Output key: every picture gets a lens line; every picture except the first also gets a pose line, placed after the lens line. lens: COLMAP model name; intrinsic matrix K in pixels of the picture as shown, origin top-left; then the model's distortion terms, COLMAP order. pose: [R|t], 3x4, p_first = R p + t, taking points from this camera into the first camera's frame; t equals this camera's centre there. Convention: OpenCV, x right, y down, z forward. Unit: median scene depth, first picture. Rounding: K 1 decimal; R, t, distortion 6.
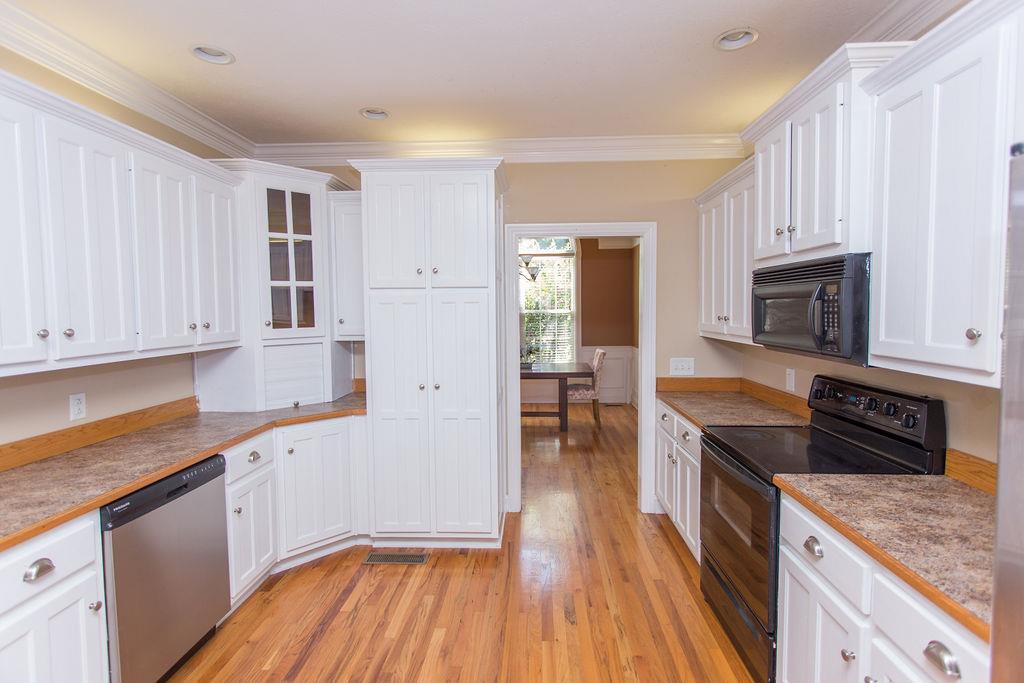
lens RADIAL K [[487.6, 0, 517.3], [0, 487.6, 338.5], [0, 0, 1]] dist [0.012790, -0.000423]
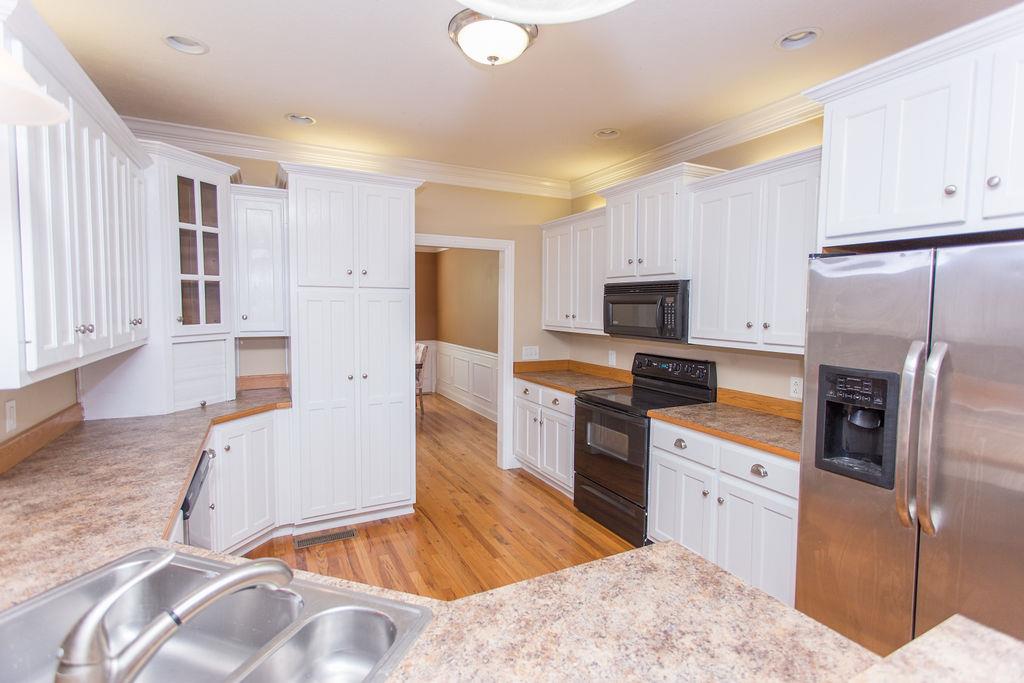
lens RADIAL K [[487.6, 0, 504.4], [0, 487.6, 337.6], [0, 0, 1]] dist [0.012790, -0.000423]
pose [[0.874600, -0.015972, 0.484582, -0.417046], [0.013960, 0.999872, 0.007760, 0.006051], [-0.484644, -0.000022, 0.874711, -0.126818]]
